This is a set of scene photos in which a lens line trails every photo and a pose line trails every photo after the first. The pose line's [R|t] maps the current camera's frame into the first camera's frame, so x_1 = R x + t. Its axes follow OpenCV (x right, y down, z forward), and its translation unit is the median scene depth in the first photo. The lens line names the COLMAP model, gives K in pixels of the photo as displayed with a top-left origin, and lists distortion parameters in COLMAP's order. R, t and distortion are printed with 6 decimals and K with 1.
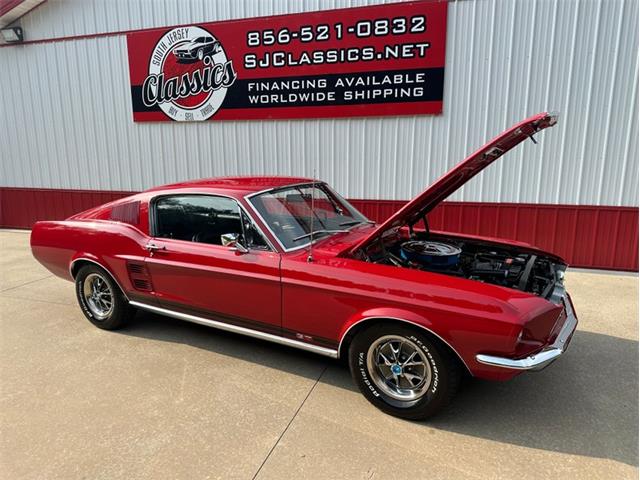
lens RADIAL K [[443.7, 0, 320.0], [0, 443.7, 240.0], [0, 0, 1]] dist [0.024076, -0.031025]
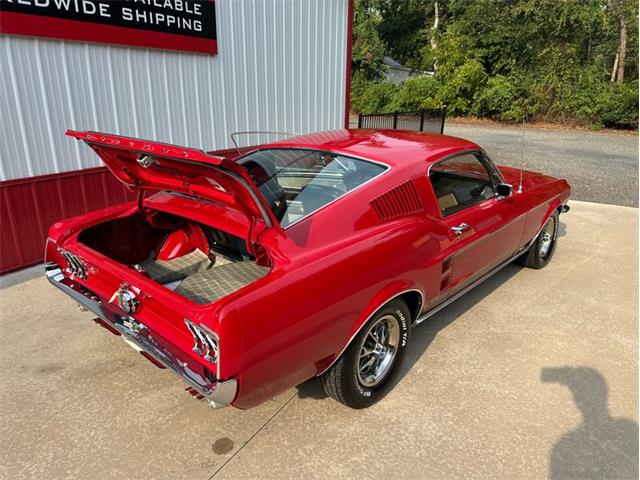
lens RADIAL K [[456.8, 0, 316.4], [0, 456.8, 236.5], [0, 0, 1]] dist [0.029597, -0.036975]
pose [[0.220697, -0.286208, 0.932404, -0.666291], [0.178492, 0.951684, 0.249878, -0.120871], [-0.958871, 0.111279, 0.261120, 0.575822]]
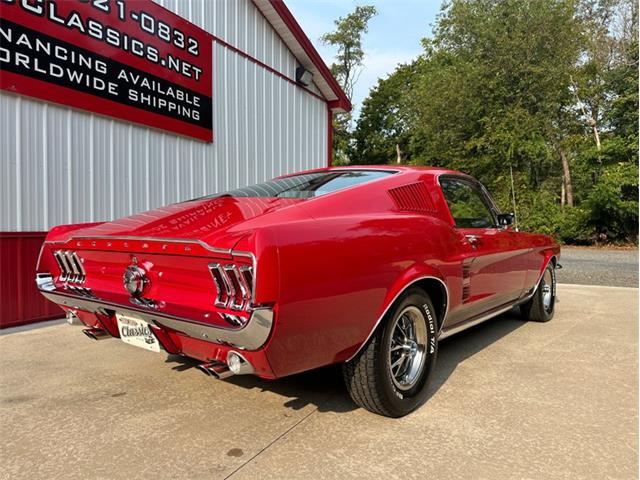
lens RADIAL K [[454.5, 0, 316.4], [0, 454.5, 231.9], [0, 0, 1]] dist [0.028471, -0.038700]
pose [[0.163694, -0.000266, 0.986511, -0.673763], [0.192297, 0.980826, -0.031643, -0.010323], [-0.967588, 0.194883, 0.160606, 0.631444]]
